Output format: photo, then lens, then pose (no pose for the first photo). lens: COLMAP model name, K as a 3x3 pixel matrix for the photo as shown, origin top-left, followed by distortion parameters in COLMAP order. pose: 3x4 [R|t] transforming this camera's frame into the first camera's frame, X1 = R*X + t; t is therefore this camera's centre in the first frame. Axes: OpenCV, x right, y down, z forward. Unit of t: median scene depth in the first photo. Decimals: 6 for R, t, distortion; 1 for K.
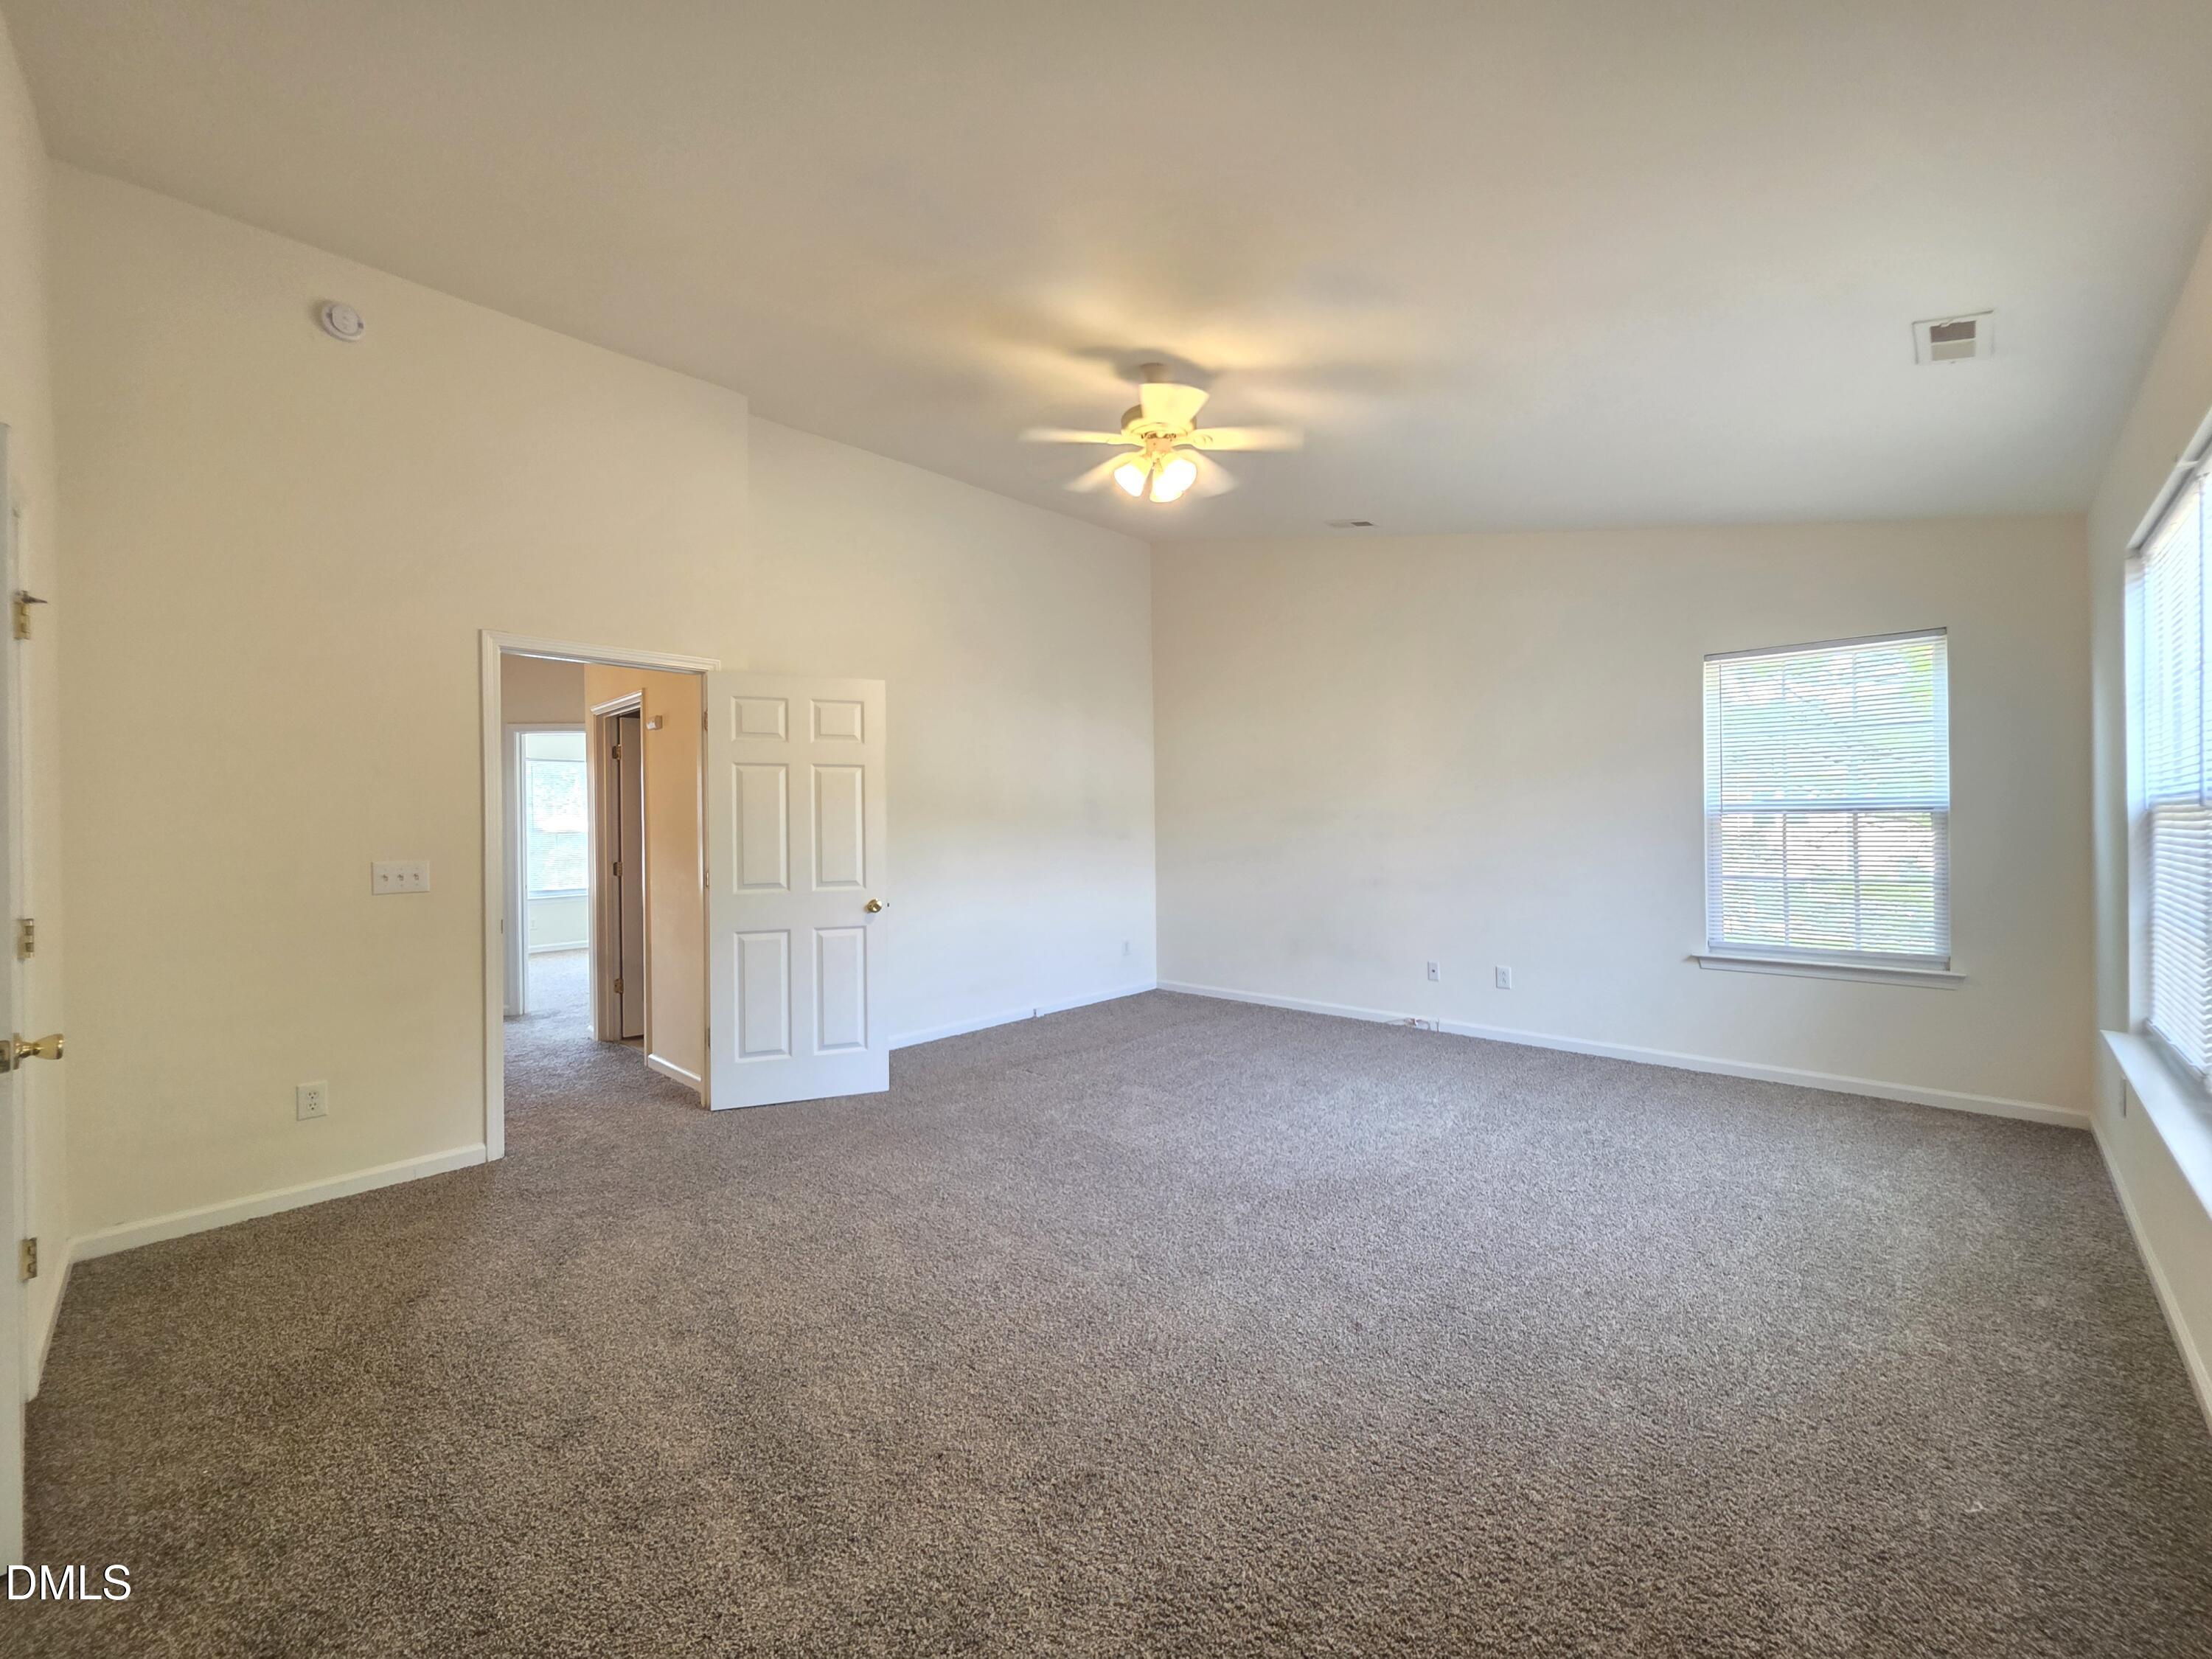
lens RADIAL K [[890.4, 0, 1098.1], [0, 890.4, 824.6], [0, 0, 1]] dist [-0.000047, 0.000327]
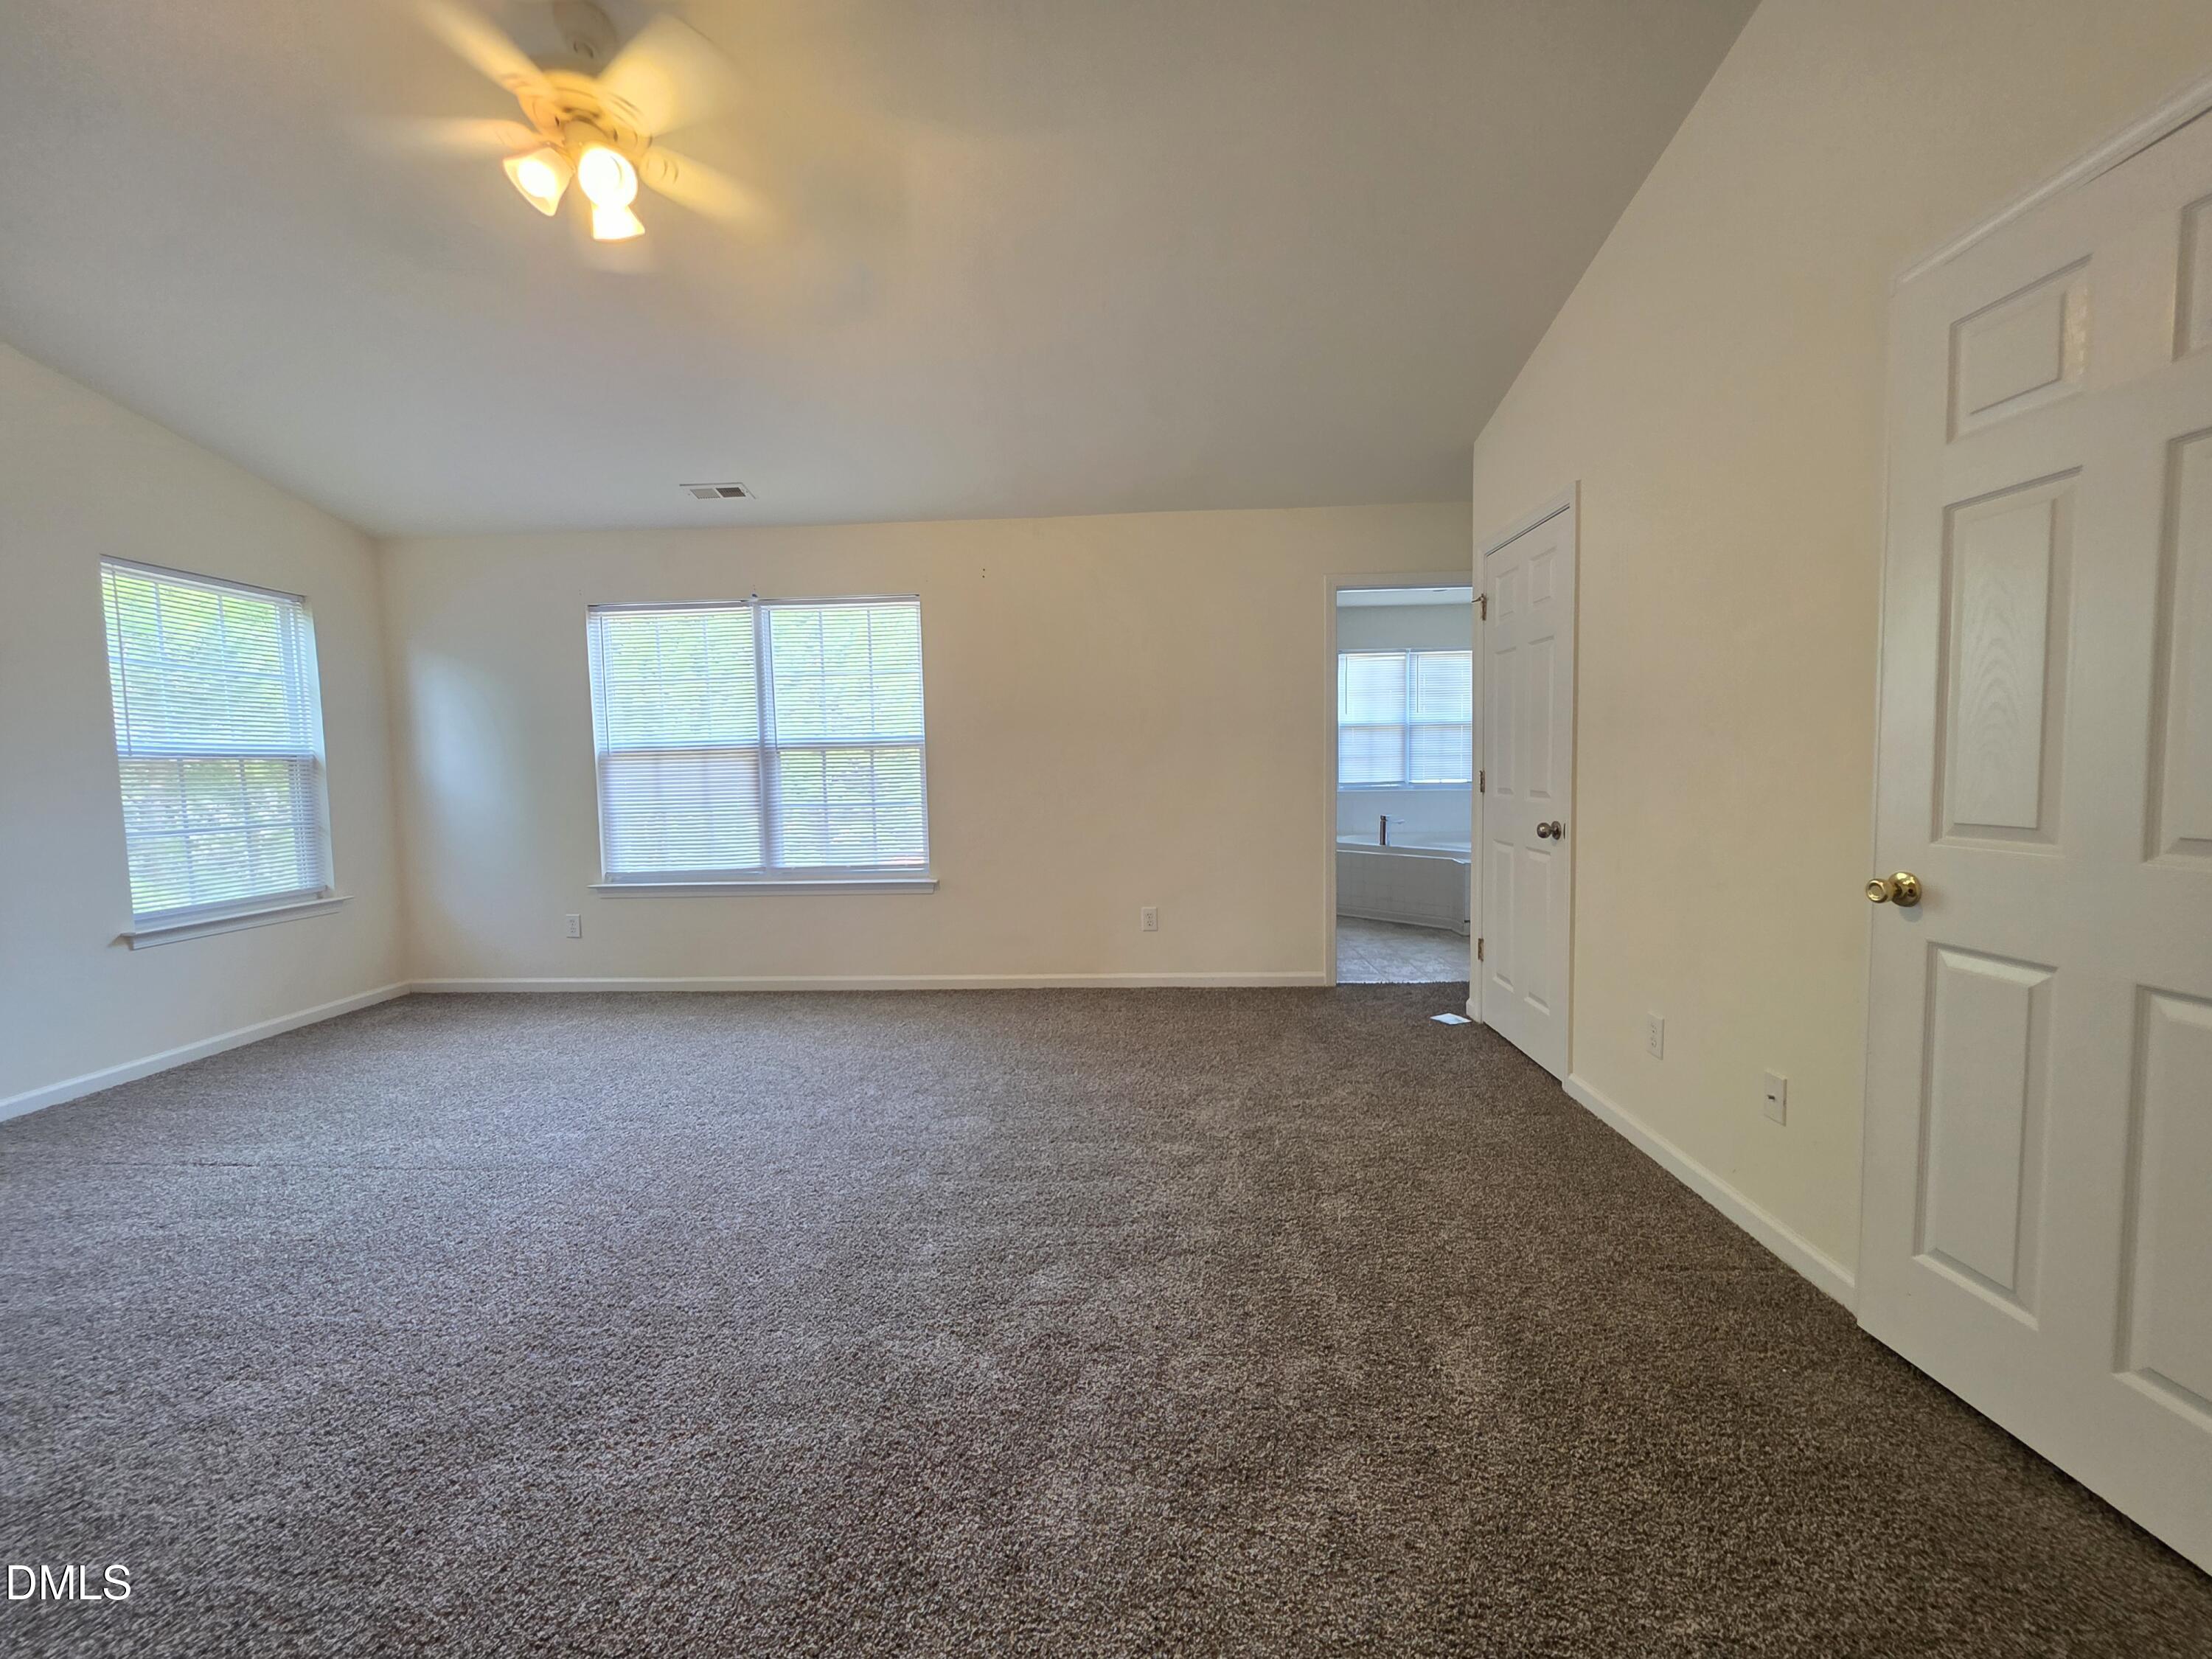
lens RADIAL K [[883.4, 0, 1106.0], [0, 883.4, 829.5], [0, 0, 1]] dist [-0.000336, 0.000069]
pose [[-0.694484, -0.017877, 0.719286, -0.589773], [0.018970, 0.998889, 0.043141, 0.042828], [-0.719258, 0.043605, -0.693373, 1.070652]]
